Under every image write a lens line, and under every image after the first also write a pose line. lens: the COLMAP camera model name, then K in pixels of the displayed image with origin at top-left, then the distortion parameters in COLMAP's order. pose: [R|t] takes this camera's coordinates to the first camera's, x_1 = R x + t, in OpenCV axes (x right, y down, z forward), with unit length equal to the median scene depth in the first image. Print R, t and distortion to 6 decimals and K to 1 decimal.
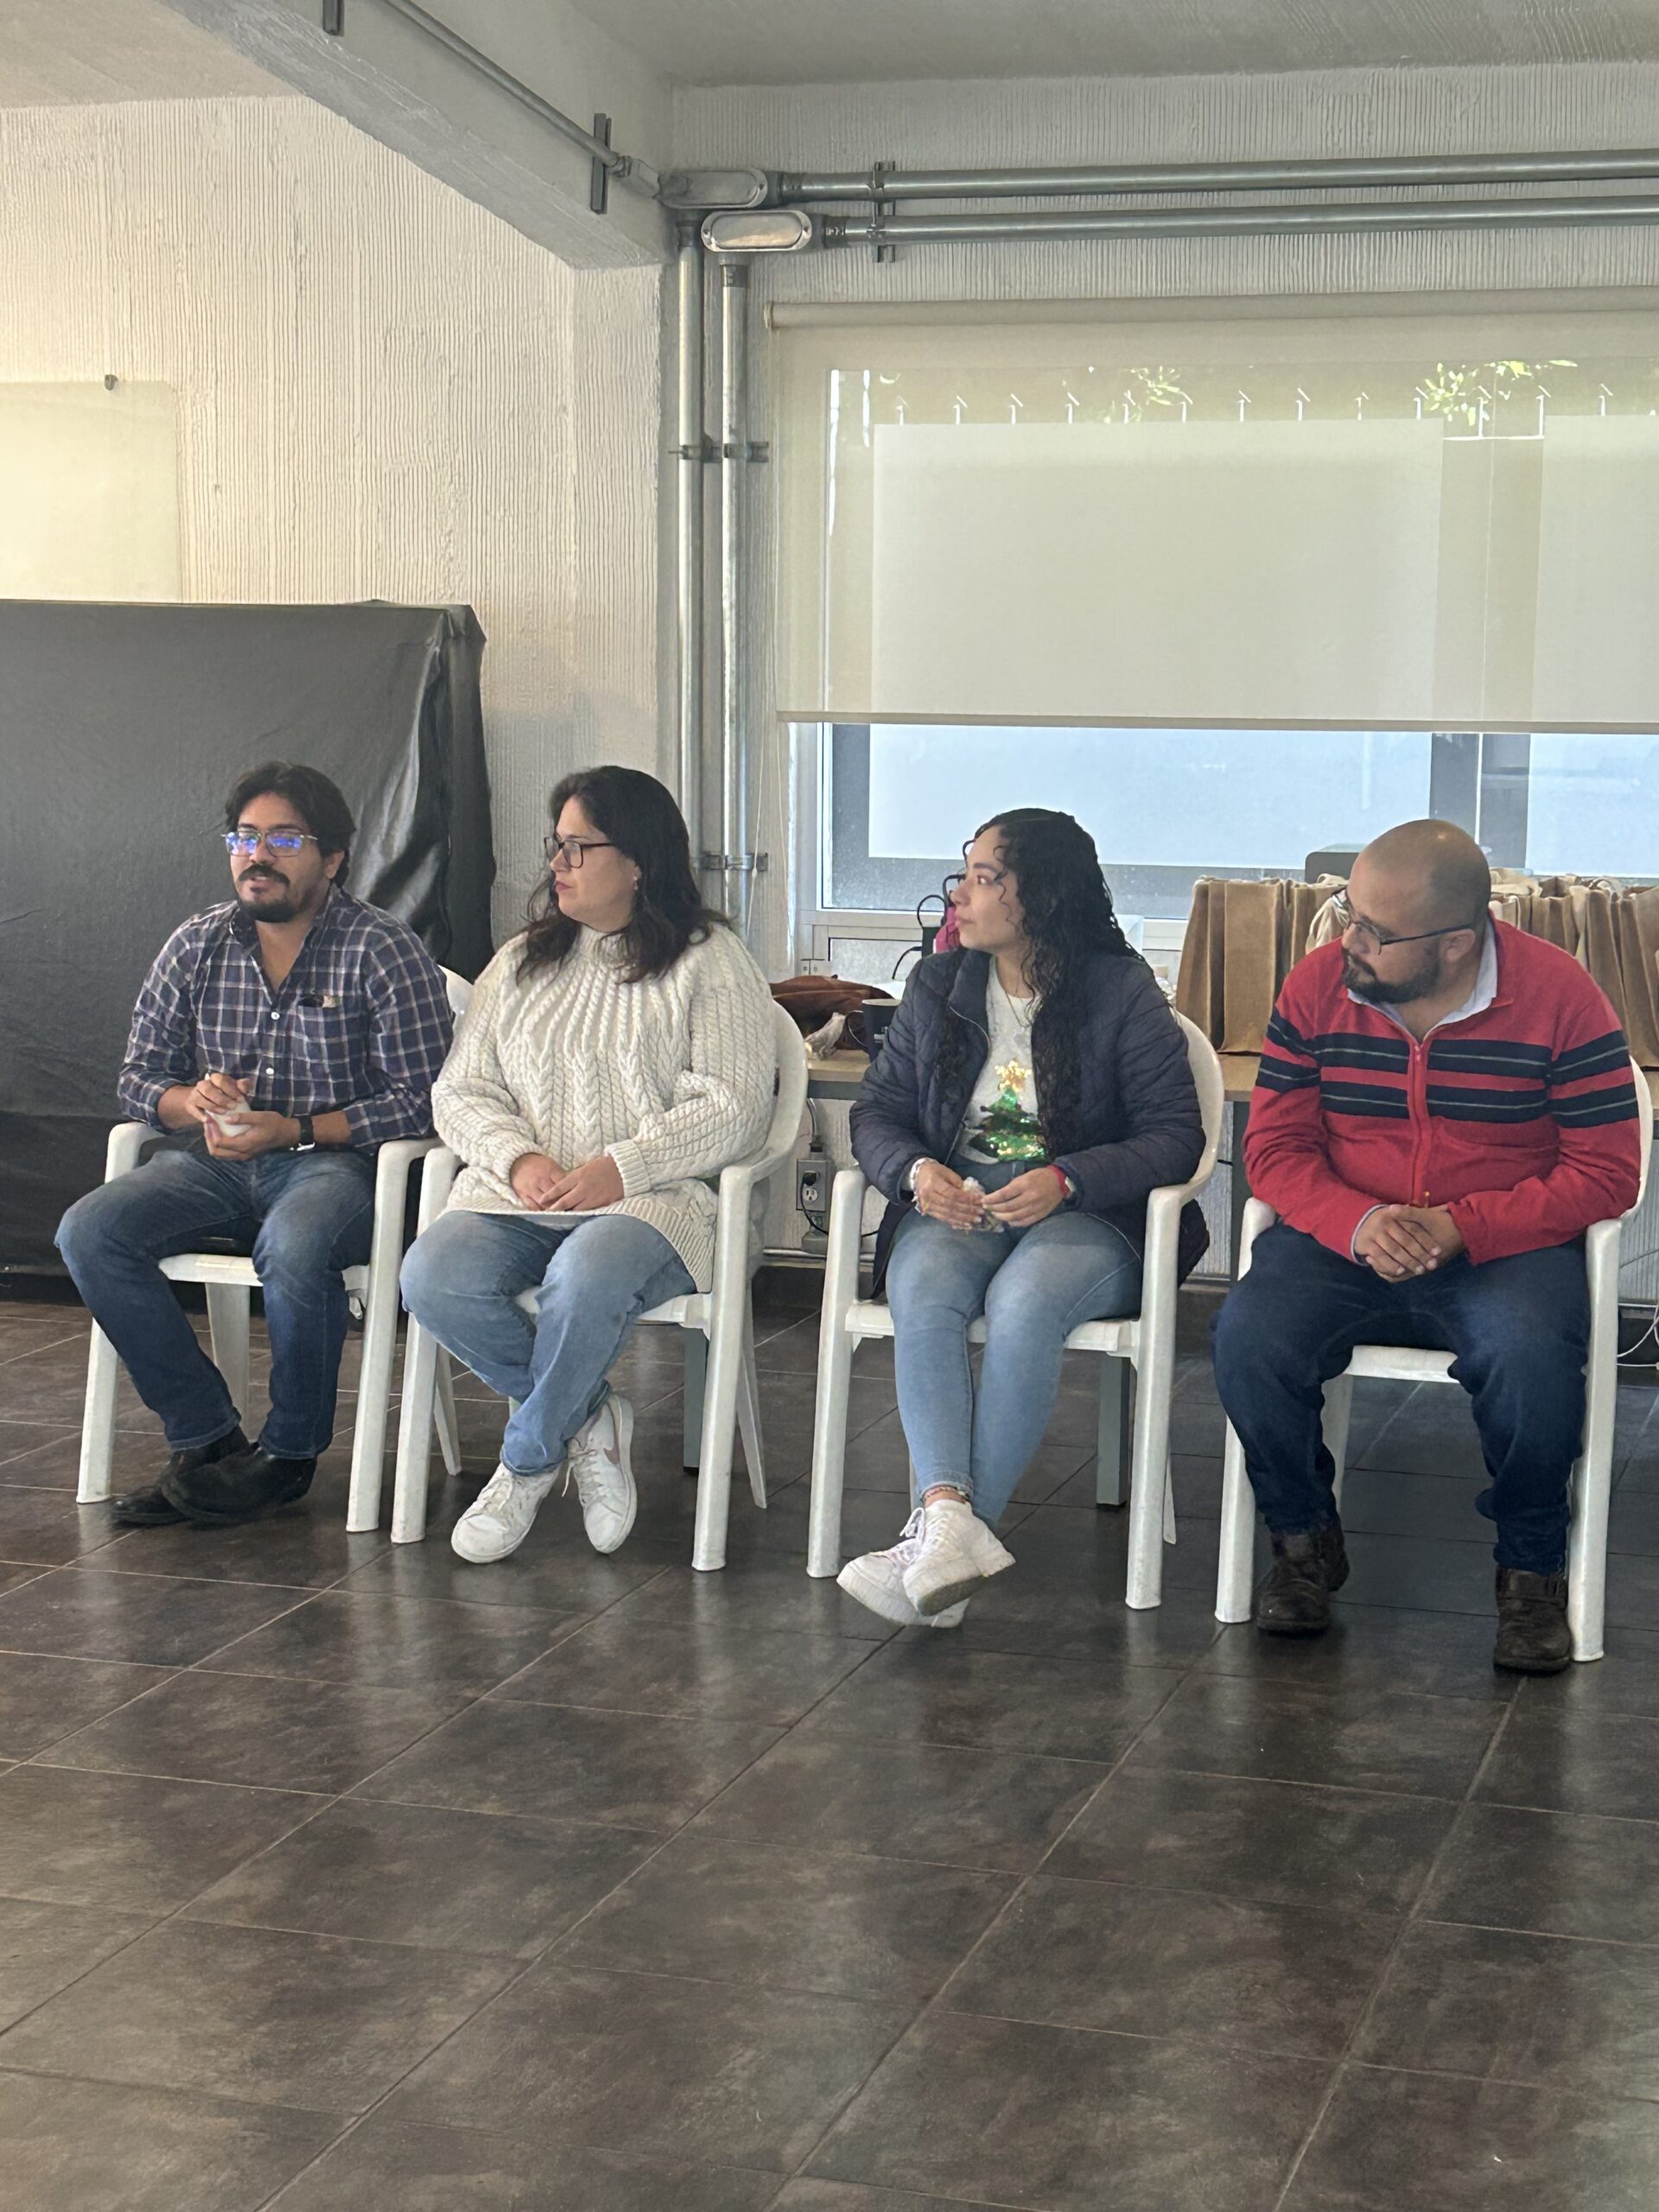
lens RADIAL K [[3694.1, 0, 829.5], [0, 3694.1, 1106.0], [0, 0, 1]] dist [0.257834, -0.835925]
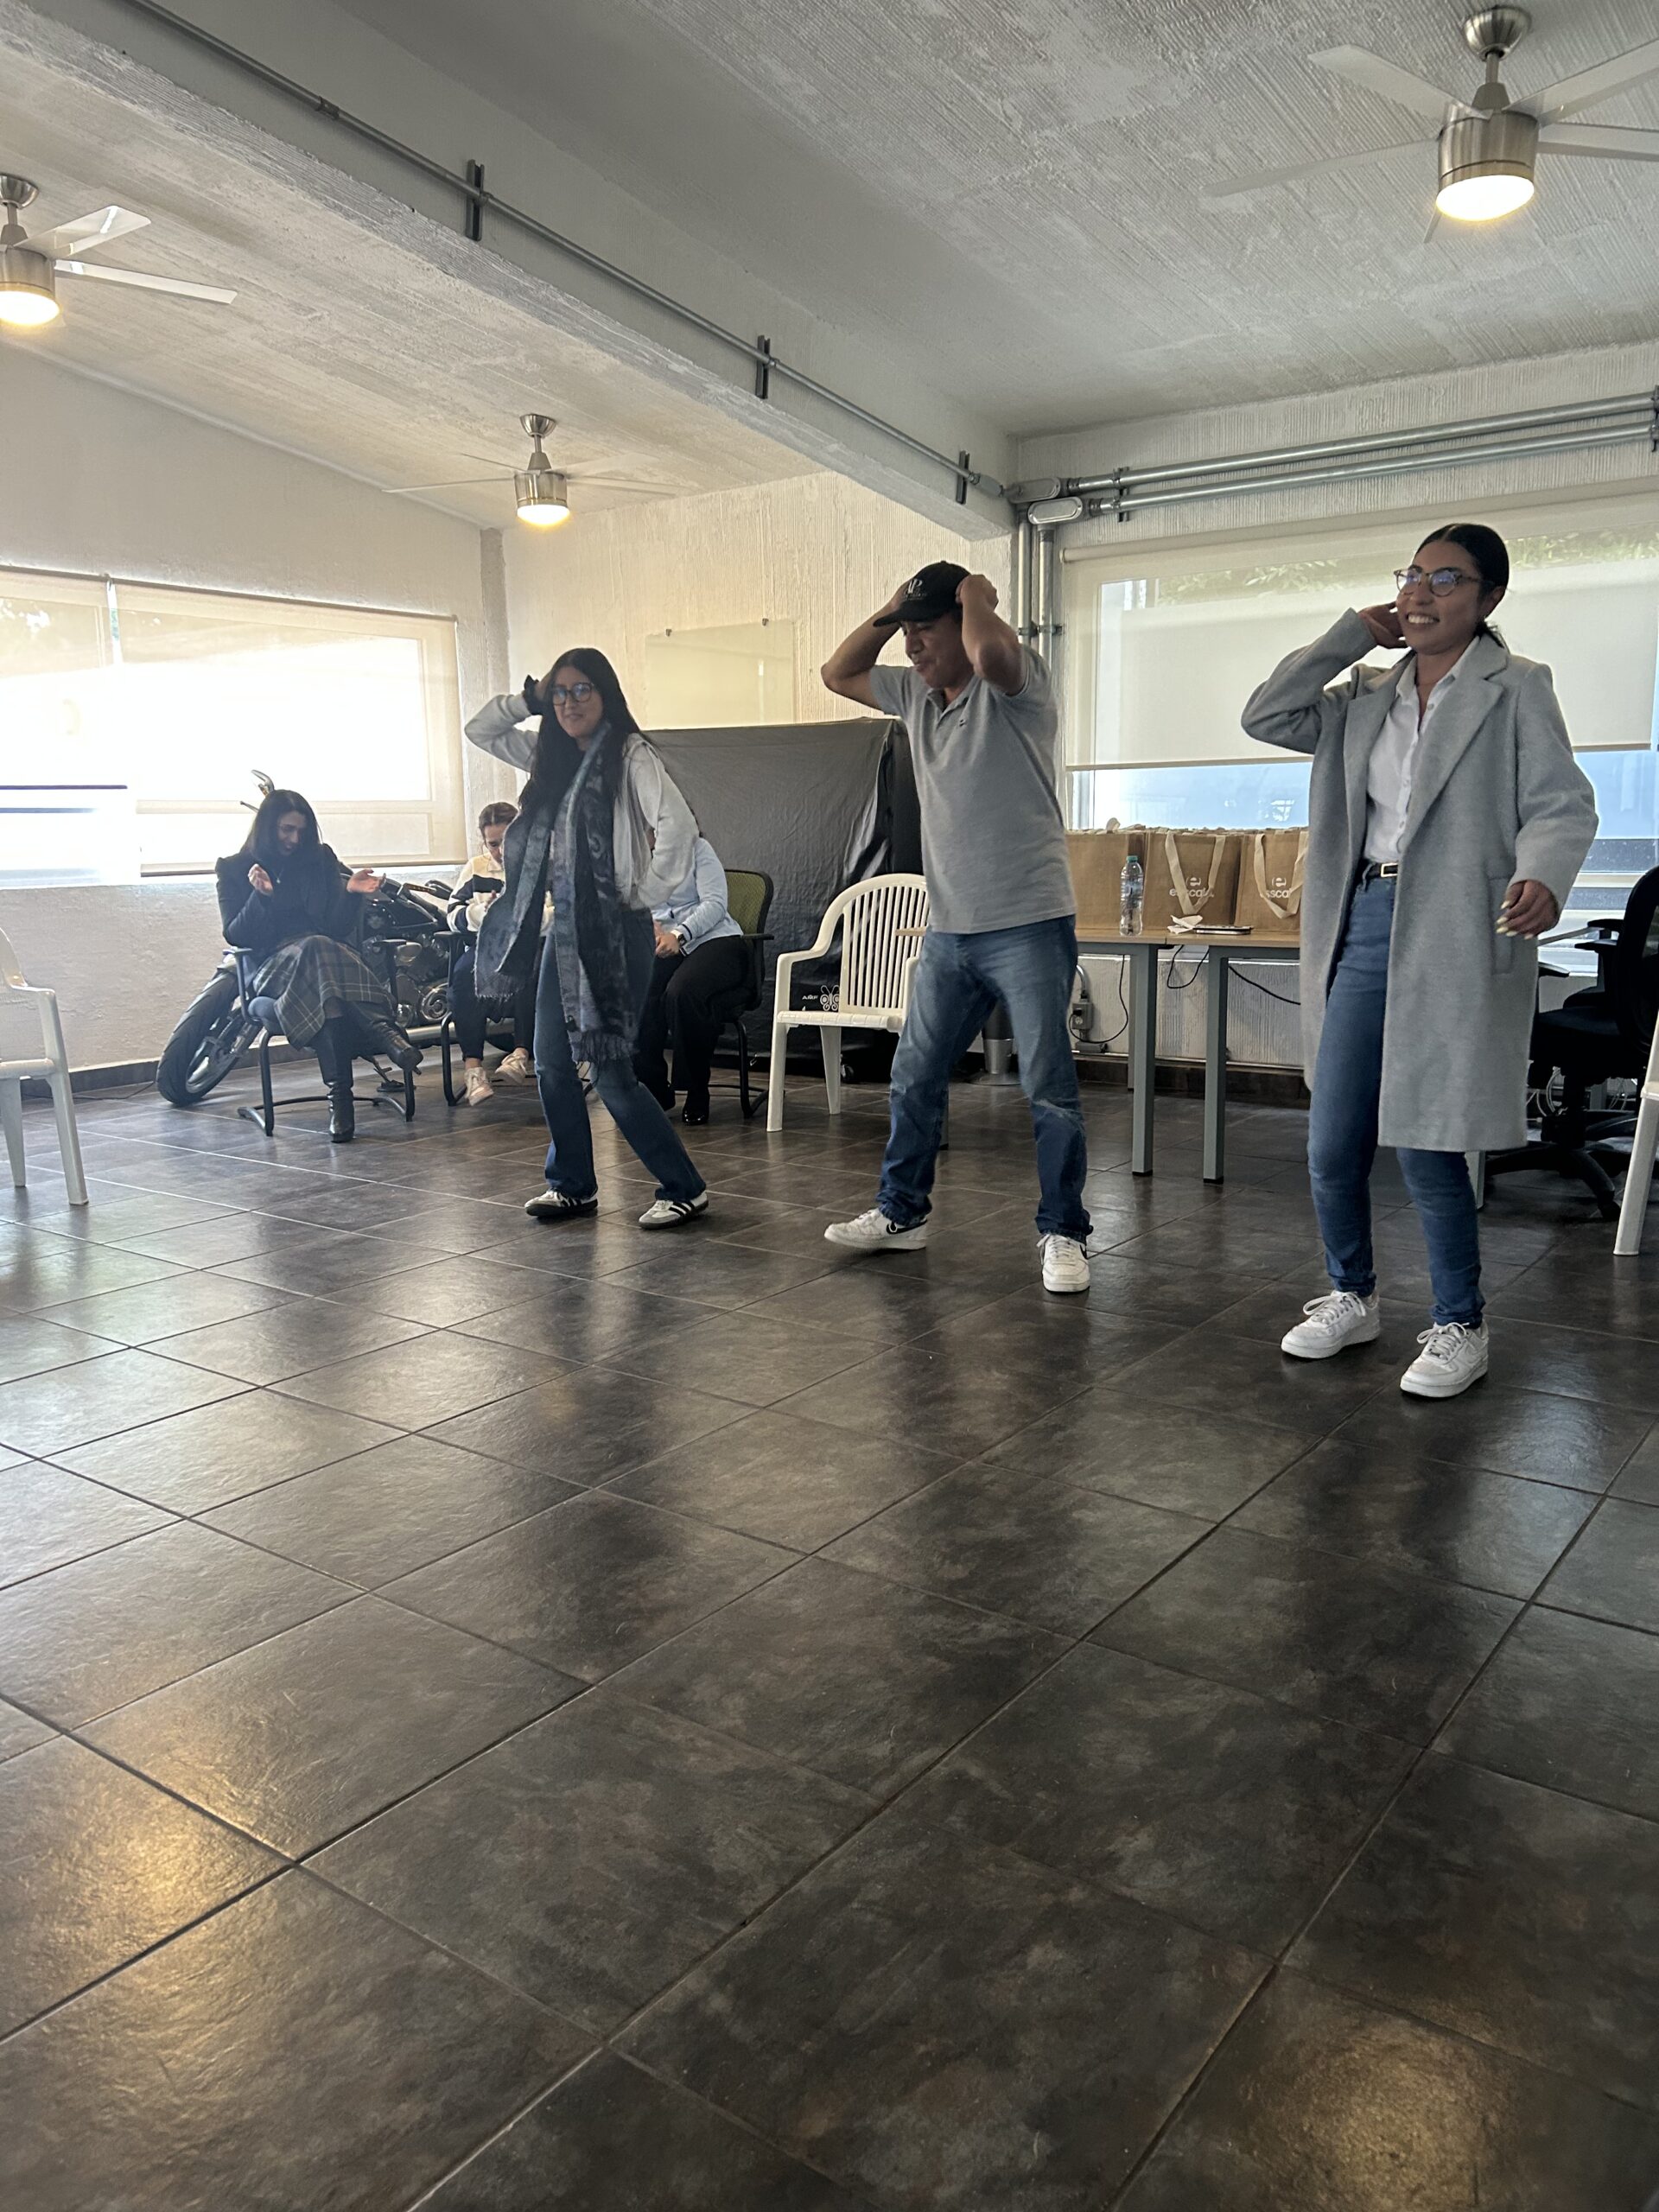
lens RADIAL K [[1645.6, 0, 828.4], [0, 1645.6, 1121.9], [0, 0, 1]] dist [0.040712, -0.028652]
pose [[0.944569, 0.036736, -0.326250, 0.177671], [-0.020040, 0.998319, 0.054393, 0.037998], [0.327700, -0.044840, 0.943717, 0.168828]]
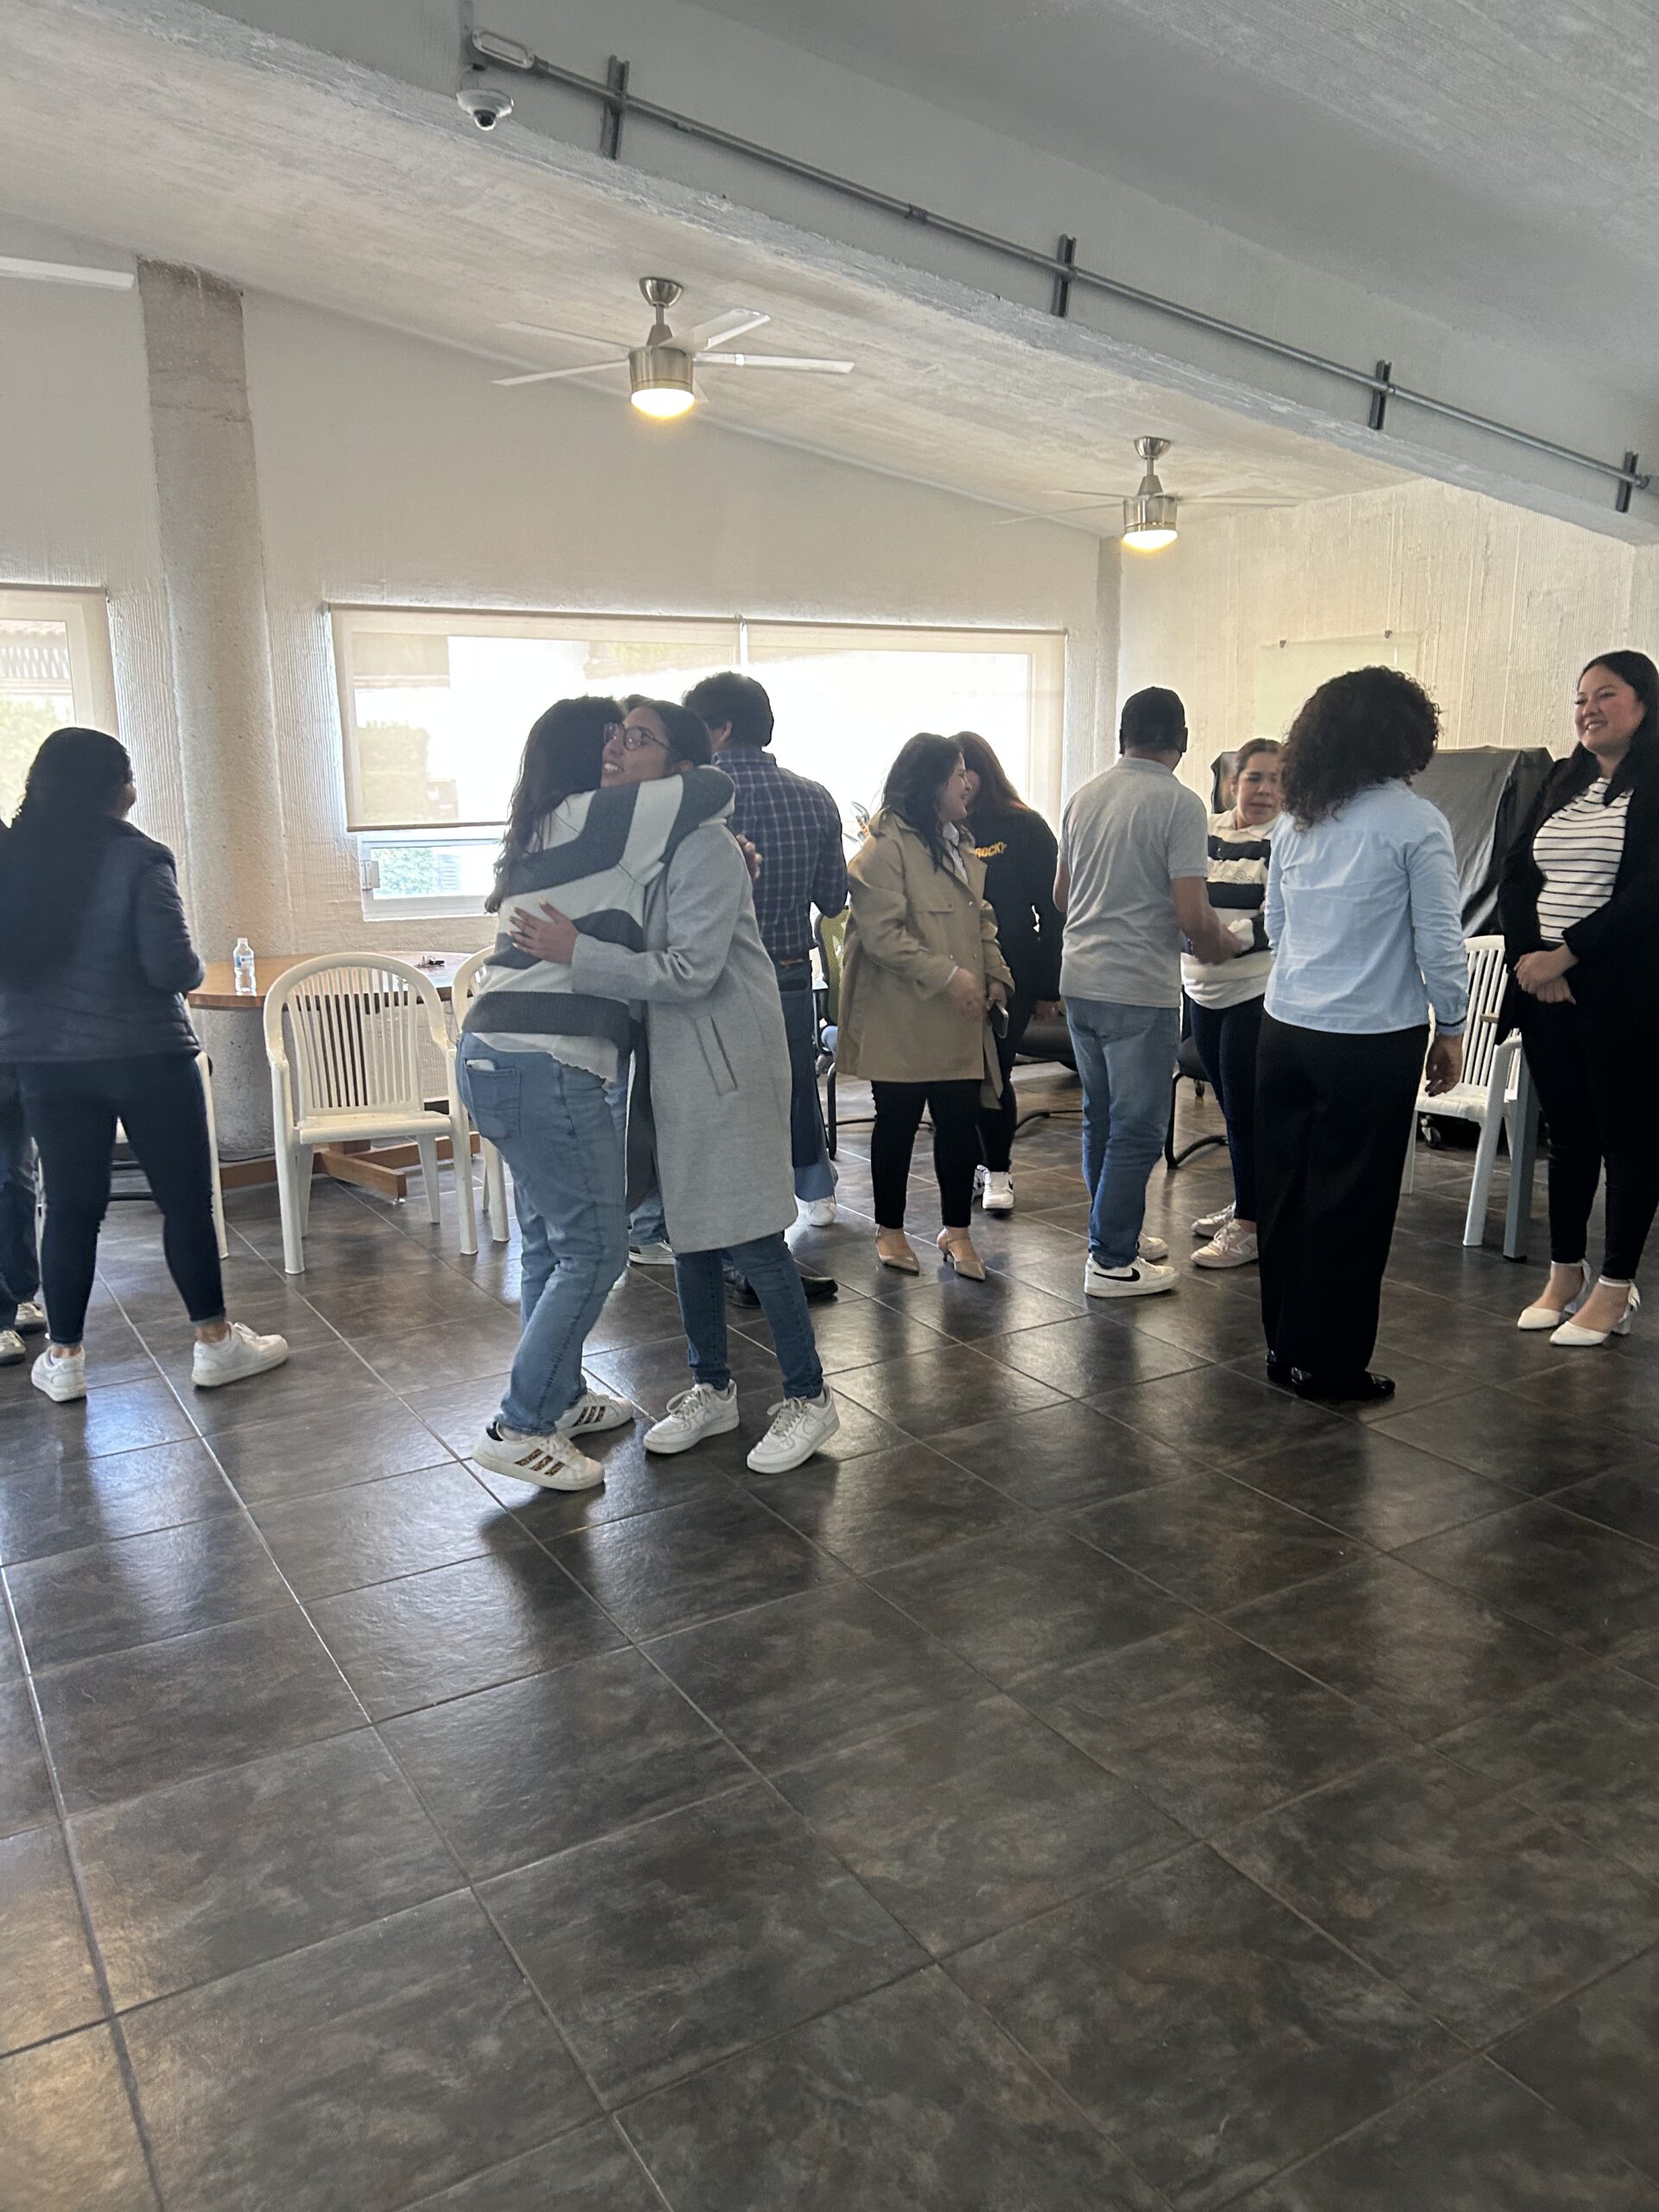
lens RADIAL K [[1654.3, 0, 829.5], [0, 1654.3, 1106.0], [0, 0, 1]] dist [0.032181, -0.024356]
pose [[0.751800, 0.119413, -0.648489, 0.205331], [-0.068762, 0.992301, 0.103007, -0.027376], [0.655796, -0.032849, 0.754223, 0.203173]]
